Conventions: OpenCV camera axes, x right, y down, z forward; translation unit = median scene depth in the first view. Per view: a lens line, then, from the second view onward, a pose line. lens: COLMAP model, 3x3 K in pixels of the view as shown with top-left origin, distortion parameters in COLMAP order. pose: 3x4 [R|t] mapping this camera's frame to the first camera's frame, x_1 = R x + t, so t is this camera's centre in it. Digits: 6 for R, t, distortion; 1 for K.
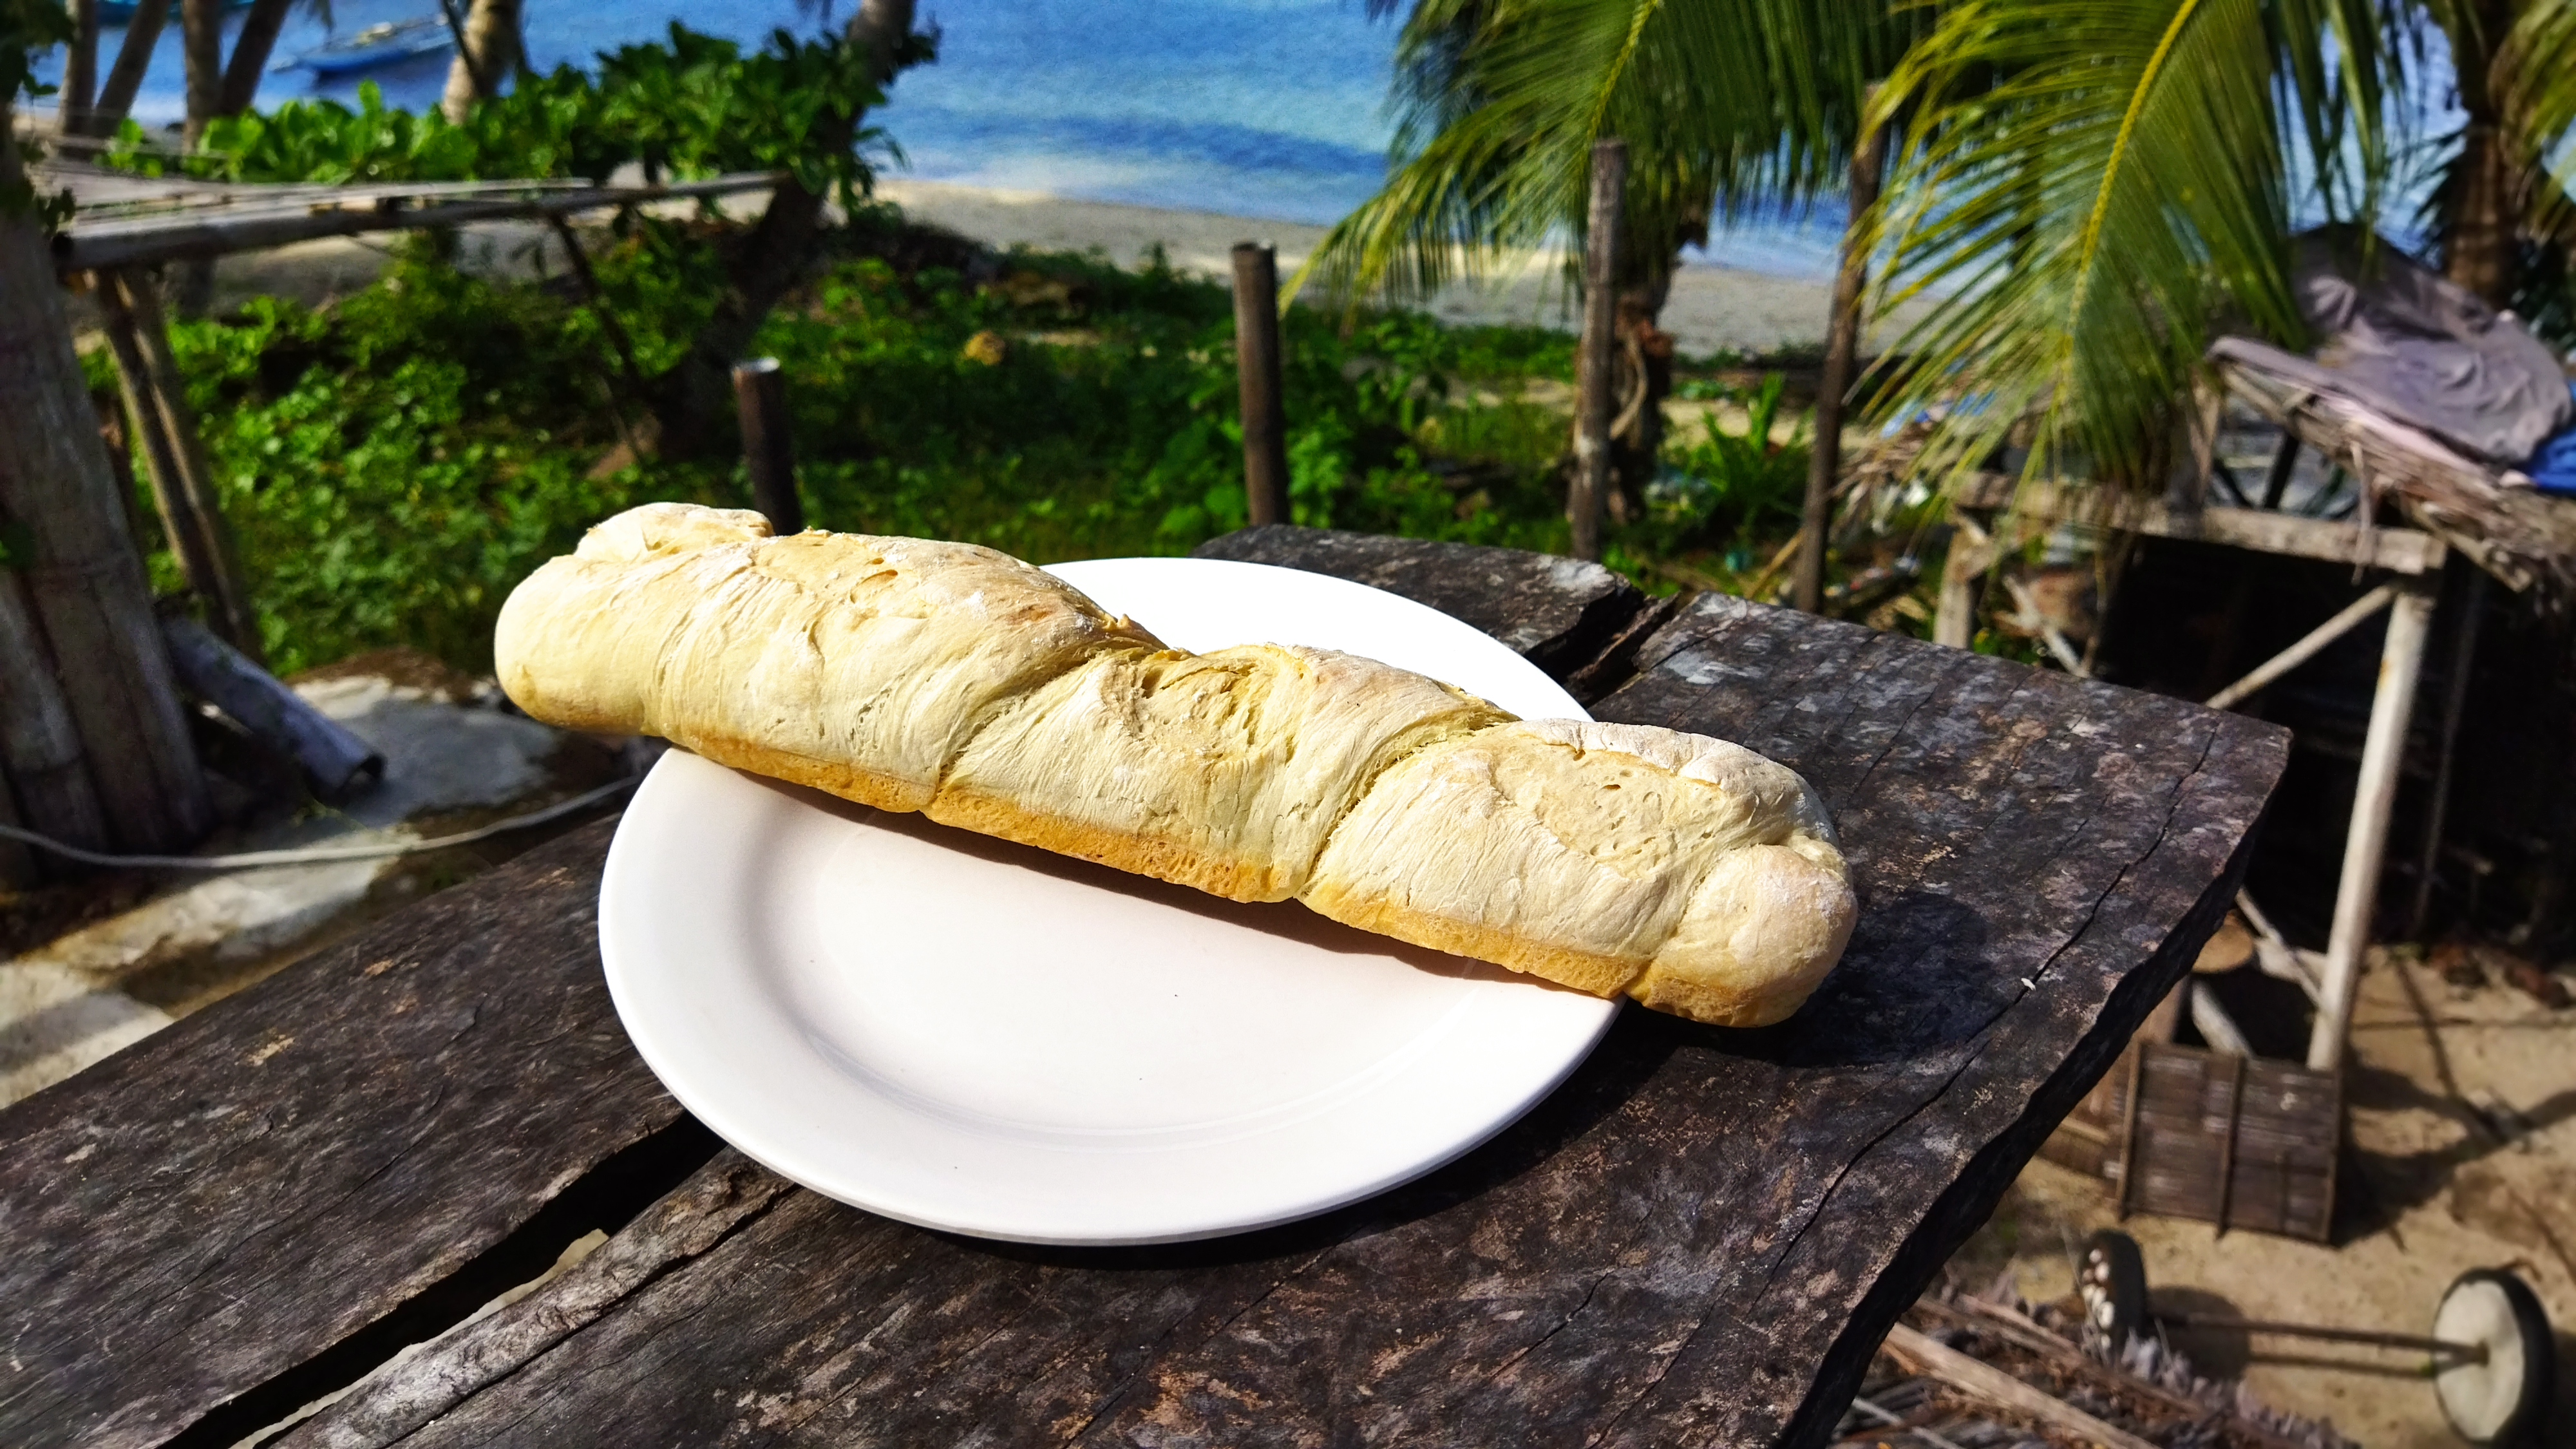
lens RADIAL K [[1902.6, 0, 1286.6], [0, 1902.6, 728.4], [0, 0, 1]] dist [0.053355, -0.057741]
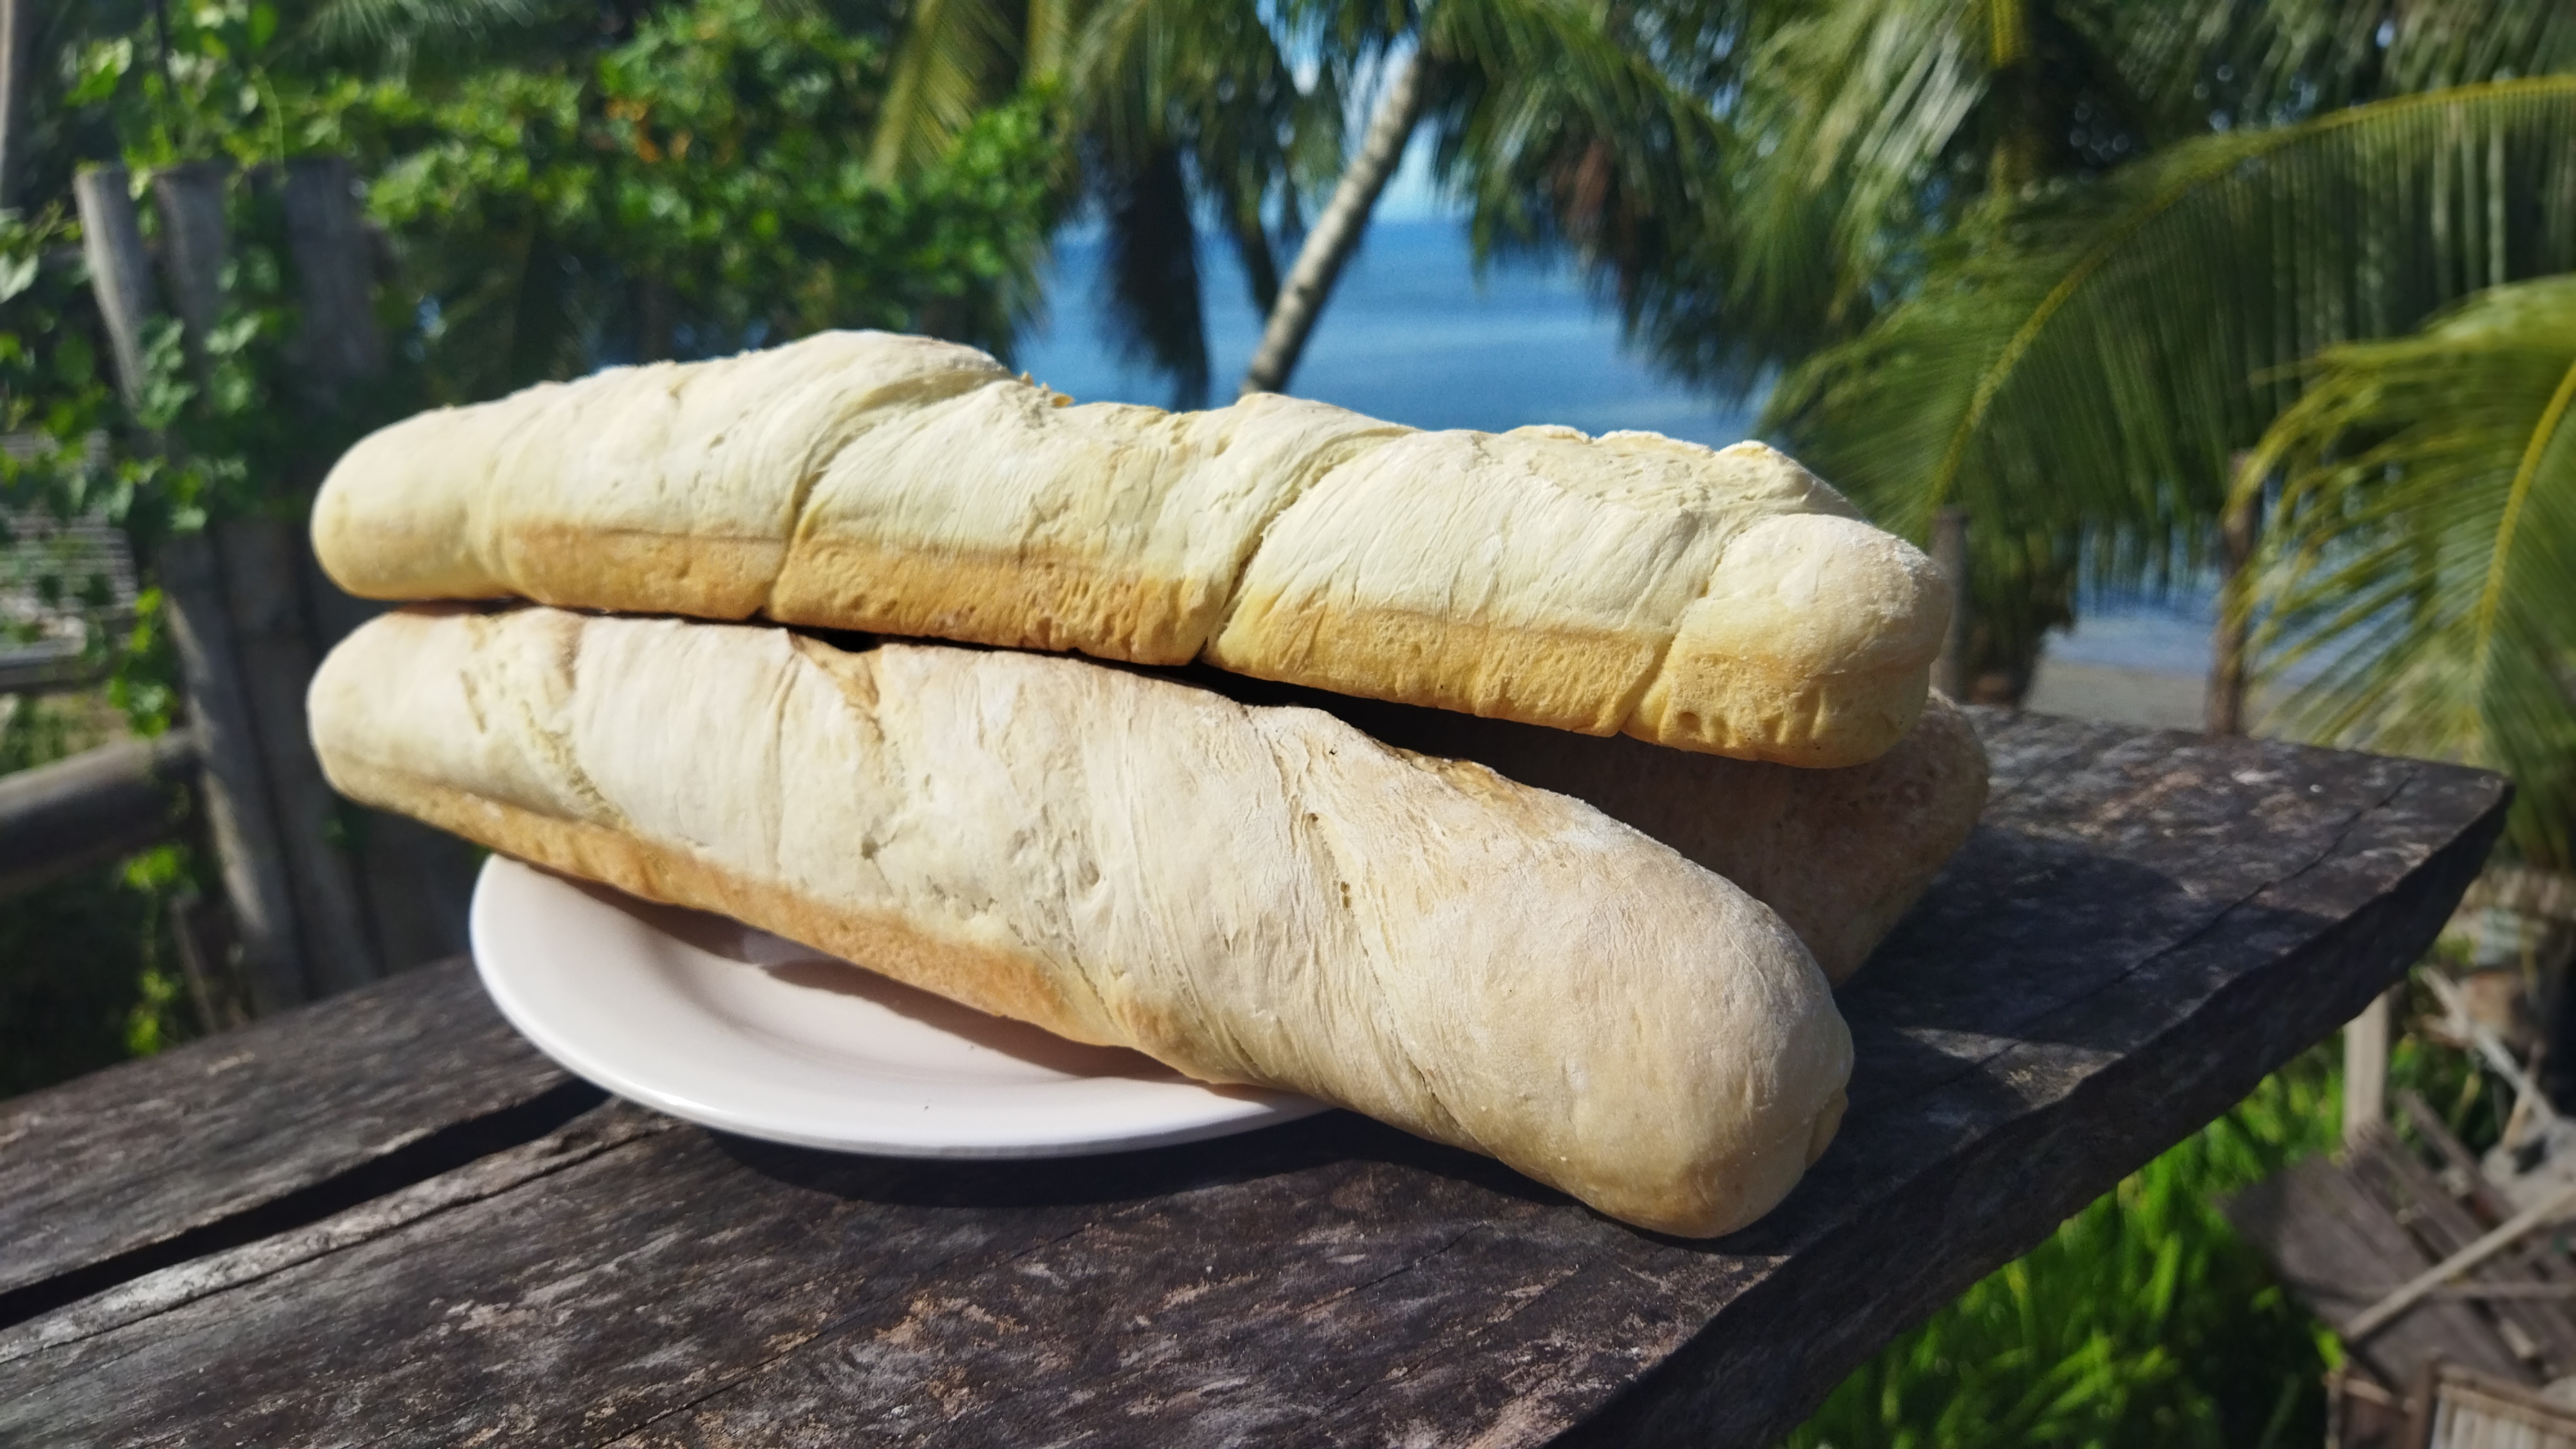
lens RADIAL K [[1930.0, 0, 1292.9], [0, 1930.0, 732.8], [0, 0, 1]] dist [0.081590, -0.166324]
pose [[0.984748, 0.002887, -0.173963, 0.224454], [-0.037785, 0.979549, -0.197628, 0.240972], [0.169835, 0.201187, 0.964718, 0.157732]]
